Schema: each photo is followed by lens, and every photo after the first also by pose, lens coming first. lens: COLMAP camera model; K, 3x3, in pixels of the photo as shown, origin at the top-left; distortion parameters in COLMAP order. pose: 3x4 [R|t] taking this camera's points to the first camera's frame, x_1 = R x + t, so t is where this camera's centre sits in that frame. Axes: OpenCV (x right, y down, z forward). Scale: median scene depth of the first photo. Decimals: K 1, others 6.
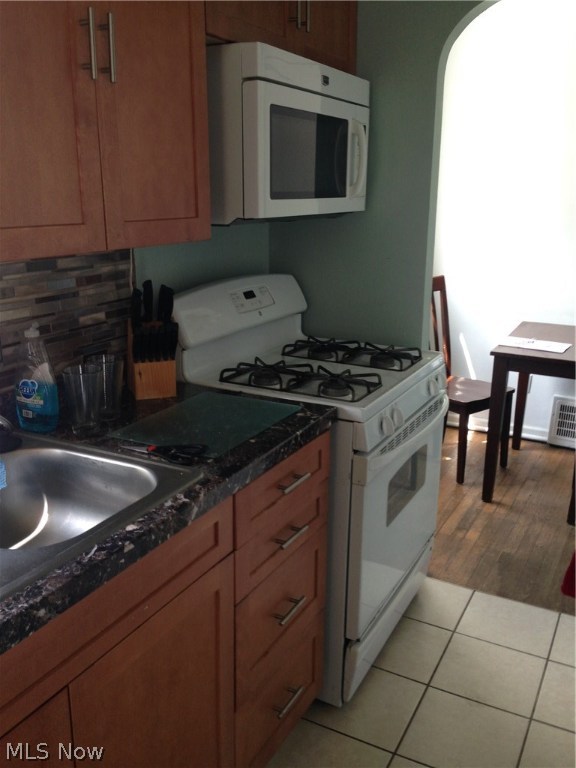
lens RADIAL K [[719.1, 0, 287.2], [0, 719.1, 385.5], [0, 0, 1]] dist [0.061070, 0.000000]
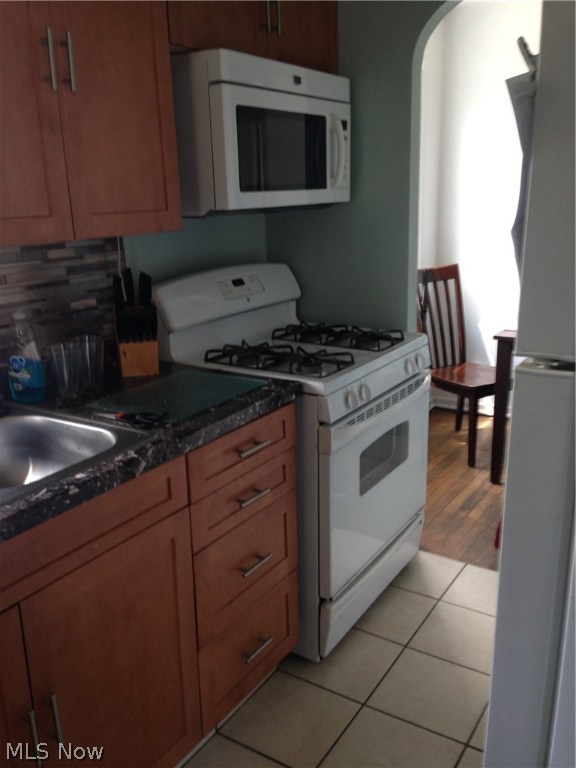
lens RADIAL K [[719.1, 0, 288.5], [0, 719.1, 386.2], [0, 0, 1]] dist [0.061070, 0.000000]
pose [[0.996708, -0.007217, -0.080759, 0.137601], [0.007617, 0.999960, 0.004649, 0.031779], [0.080722, -0.005249, 0.996723, -0.085959]]
